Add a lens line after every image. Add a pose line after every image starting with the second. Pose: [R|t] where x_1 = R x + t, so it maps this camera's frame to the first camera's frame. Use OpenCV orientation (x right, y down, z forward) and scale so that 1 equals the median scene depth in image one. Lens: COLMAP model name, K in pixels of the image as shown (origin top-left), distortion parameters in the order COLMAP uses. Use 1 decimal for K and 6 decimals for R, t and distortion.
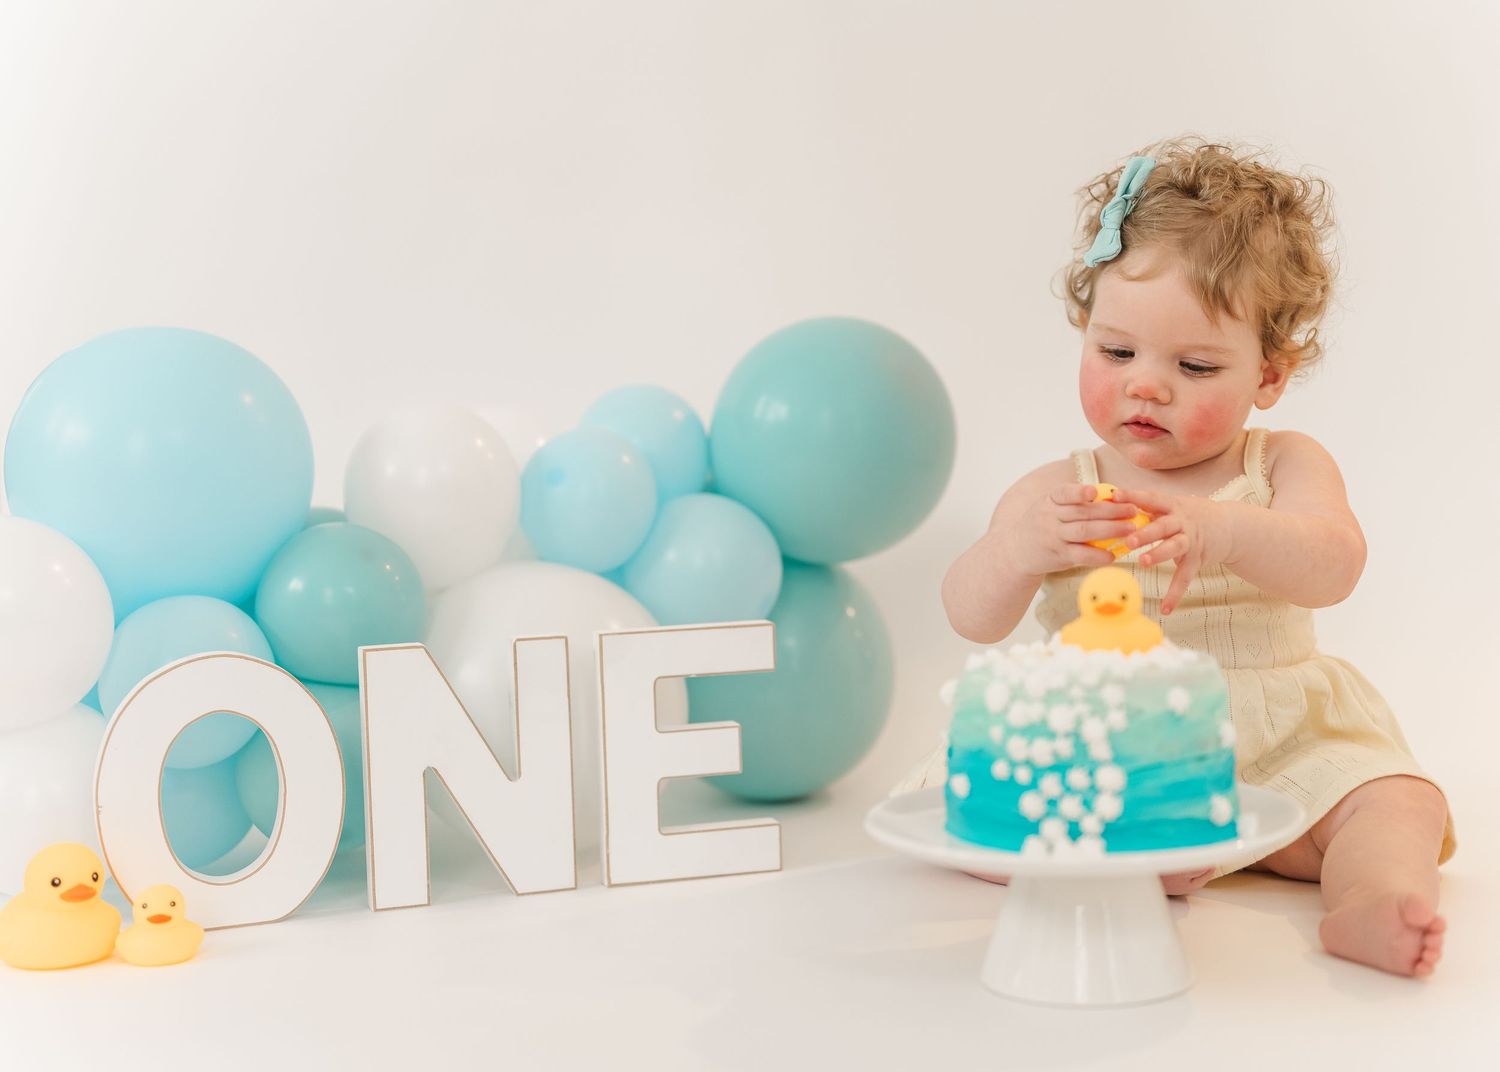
lens RADIAL K [[2202.4, 0, 790.4], [0, 2202.4, 532.9], [0, 0, 1]] dist [0.110946, -0.123007]
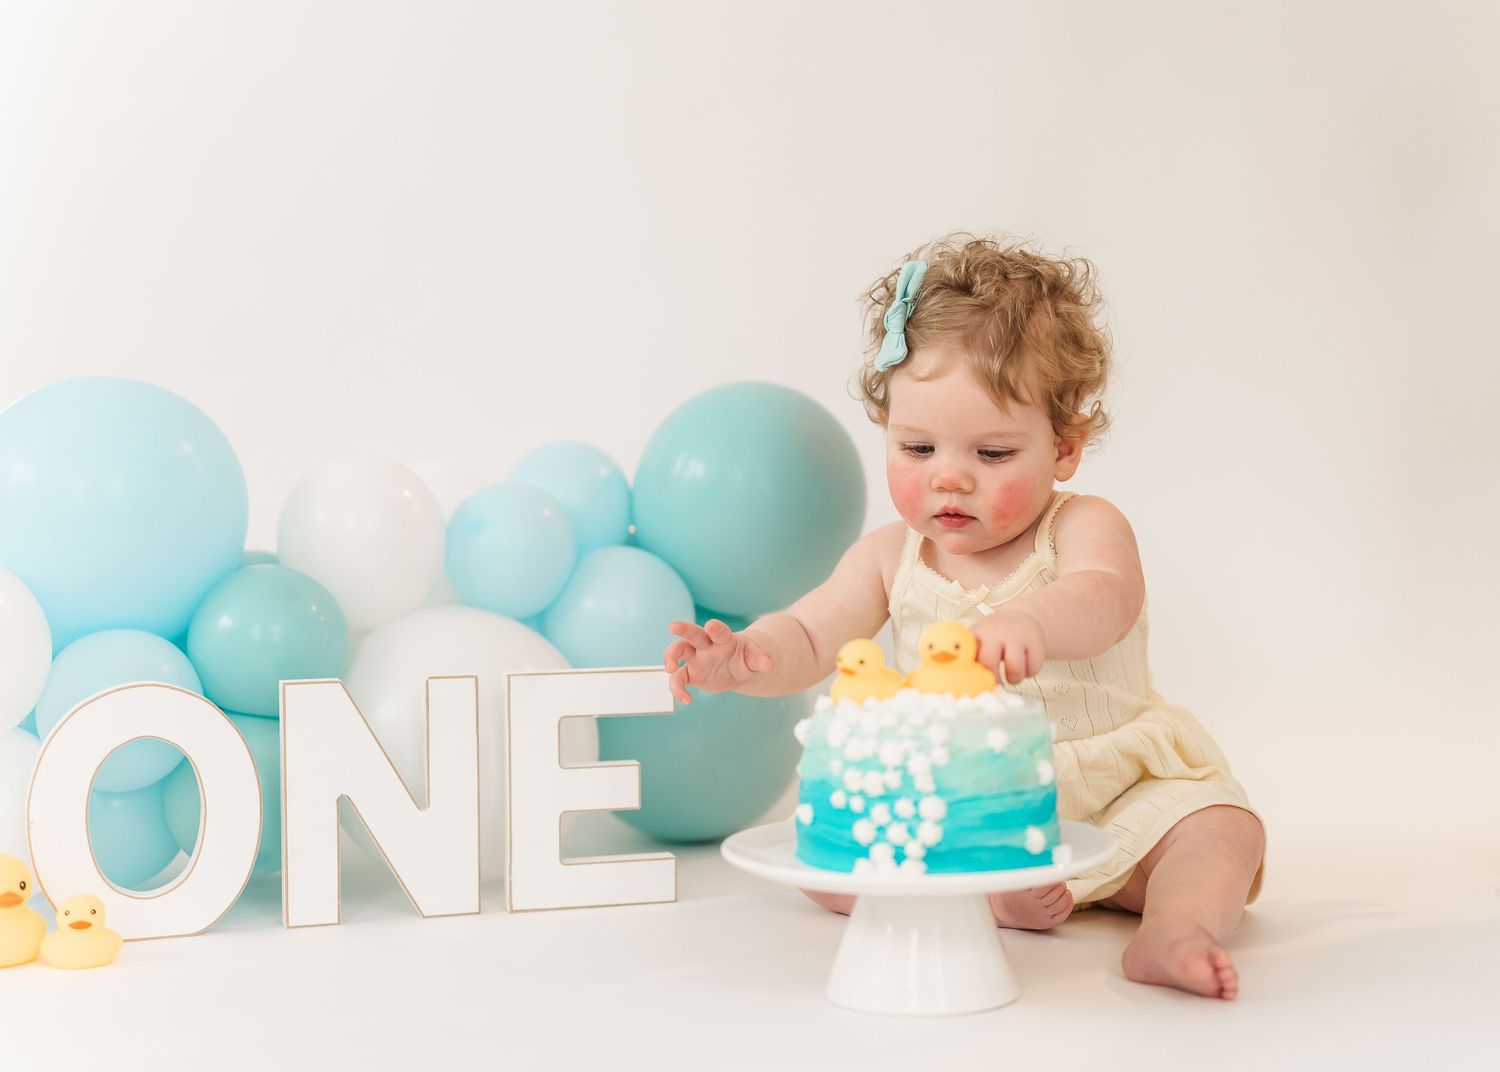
lens RADIAL K [[2356.3, 0, 815.9], [0, 2356.3, 542.0], [0, 0, 1]] dist [0.118236, -0.066460]
pose [[0.999722, 0.023325, -0.003442, 0.071209], [-0.023393, 0.999494, -0.021569, 0.003150], [0.002937, 0.021644, 0.999761, -0.159178]]
